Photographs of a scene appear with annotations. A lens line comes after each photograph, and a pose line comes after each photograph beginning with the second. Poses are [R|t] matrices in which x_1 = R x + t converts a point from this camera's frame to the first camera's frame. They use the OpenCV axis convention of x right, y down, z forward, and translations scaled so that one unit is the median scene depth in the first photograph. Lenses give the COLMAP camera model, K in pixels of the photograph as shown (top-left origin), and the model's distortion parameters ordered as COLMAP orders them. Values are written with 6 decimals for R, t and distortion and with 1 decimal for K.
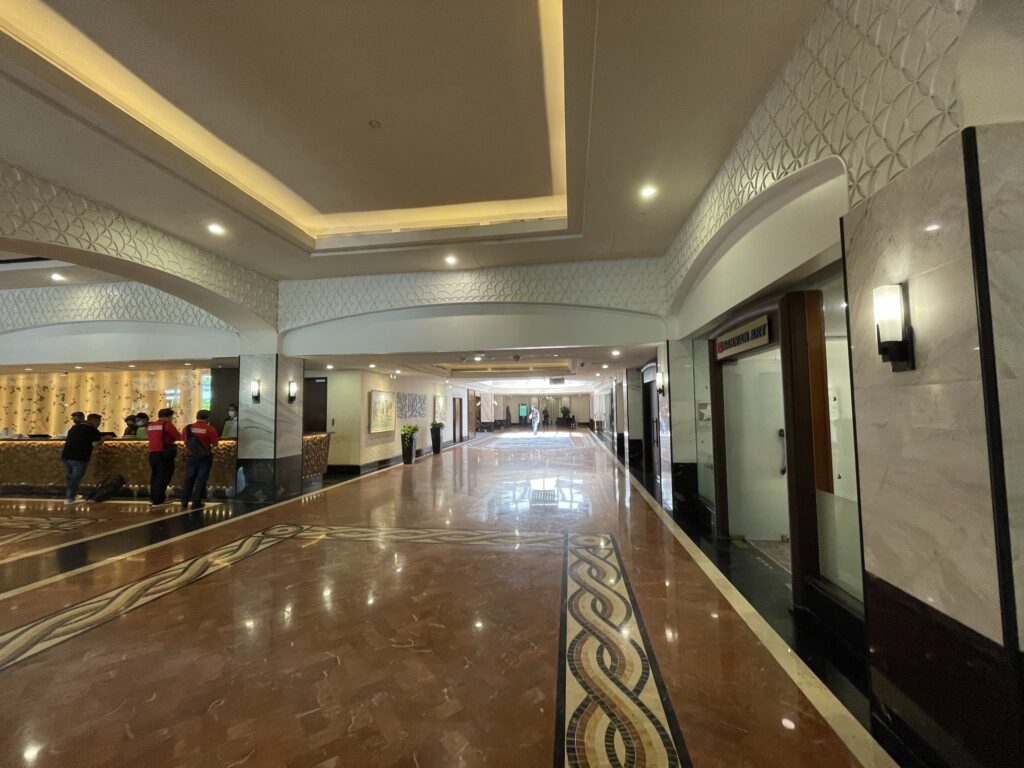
lens RADIAL K [[408.3, 0, 512.0], [0, 408.3, 384.0], [0, 0, 1]] dist [0.000633, -0.000022]
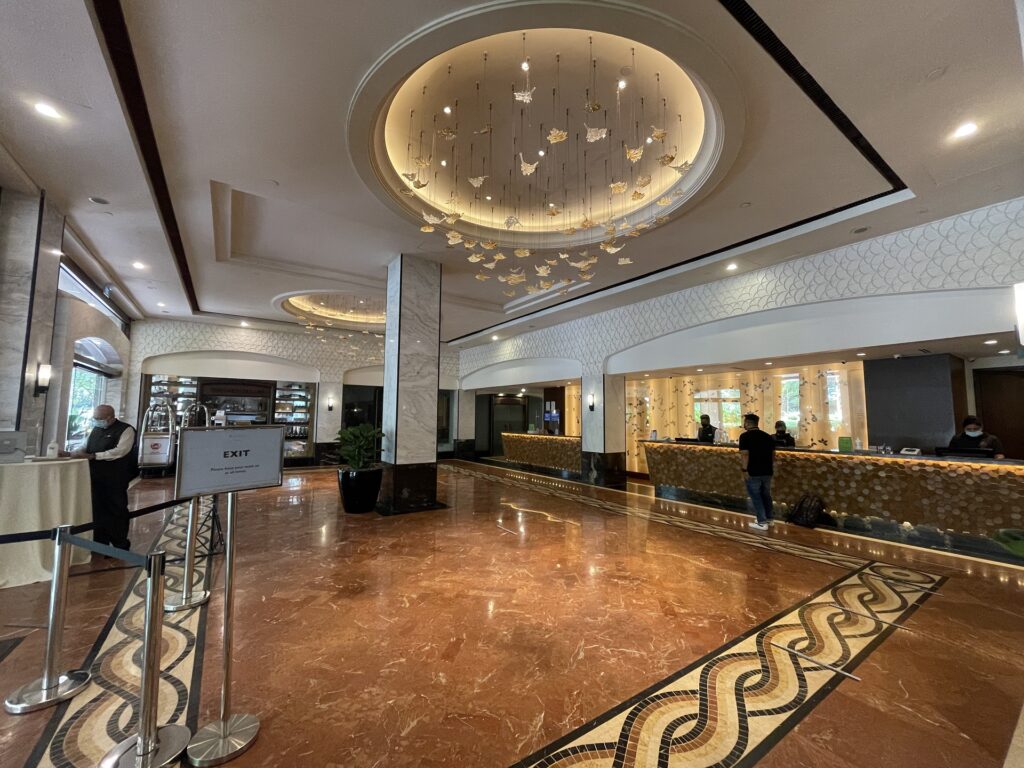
lens RADIAL K [[408.3, 0, 512.0], [0, 408.3, 384.0], [0, 0, 1]] dist [0.000633, -0.000022]
pose [[0.676057, -0.044676, -0.735493, -0.734581], [0.029092, 0.999000, -0.033941, 0.014143], [0.736275, 0.001549, 0.676681, 0.022905]]
